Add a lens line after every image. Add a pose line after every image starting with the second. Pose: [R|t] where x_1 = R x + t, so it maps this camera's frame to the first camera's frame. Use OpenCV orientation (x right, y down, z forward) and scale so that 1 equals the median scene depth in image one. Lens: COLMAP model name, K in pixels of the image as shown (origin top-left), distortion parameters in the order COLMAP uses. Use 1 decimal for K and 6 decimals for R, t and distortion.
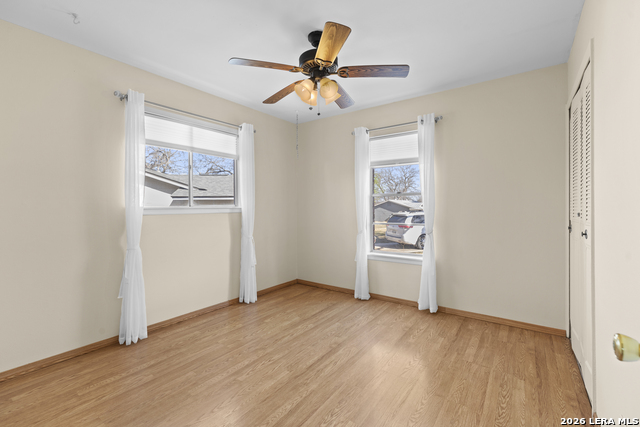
lens RADIAL K [[288.0, 0, 320.0], [0, 288.0, 210.0], [0, 0, 1]] dist [0.007935, -0.000778]
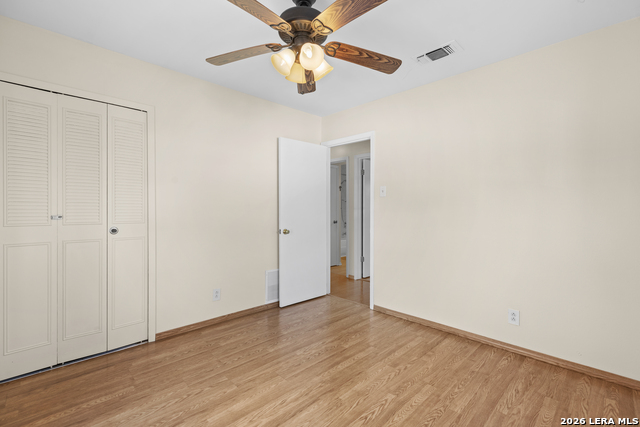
lens RADIAL K [[288.0, 0, 320.1], [0, 288.0, 212.0], [0, 0, 1]] dist [0.007935, -0.000778]
pose [[-0.985875, -0.000636, 0.167480, -0.198240], [0.001424, 0.999925, 0.012180, -0.015071], [-0.167475, 0.012246, -0.985800, 1.891749]]
